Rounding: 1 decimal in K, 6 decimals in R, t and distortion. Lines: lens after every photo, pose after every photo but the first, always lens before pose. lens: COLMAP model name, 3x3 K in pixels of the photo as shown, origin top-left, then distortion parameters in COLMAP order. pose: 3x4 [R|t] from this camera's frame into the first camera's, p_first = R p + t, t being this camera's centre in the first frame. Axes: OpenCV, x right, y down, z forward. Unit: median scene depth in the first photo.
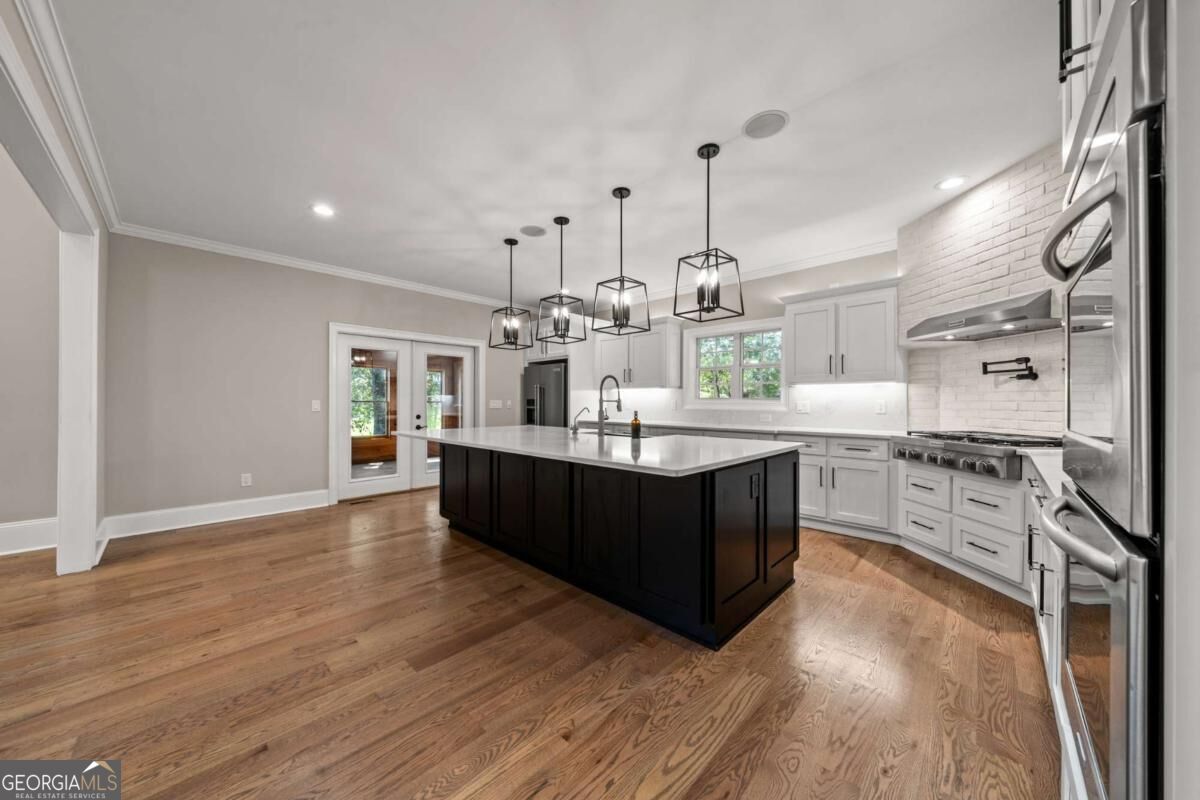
lens RADIAL K [[409.9, 0, 597.8], [0, 409.9, 396.4], [0, 0, 1]] dist [-0.000600, -0.000029]
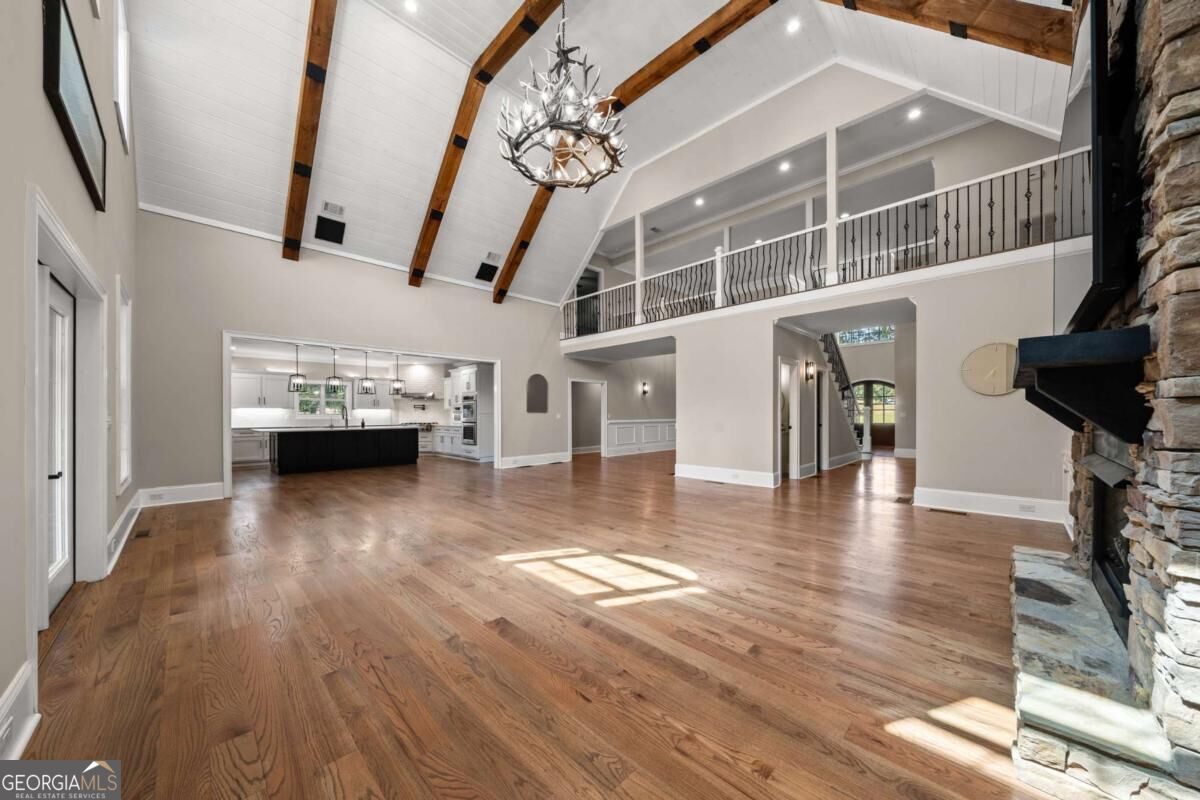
lens RADIAL K [[414.8, 0, 596.6], [0, 414.8, 415.0], [0, 0, 1]] dist [-0.000513, -0.000046]
pose [[0.015760, -0.008622, 0.999839, -3.137966], [-0.009170, 0.999920, 0.008768, -0.039735], [-0.999834, -0.009306, 0.015680, -0.846693]]
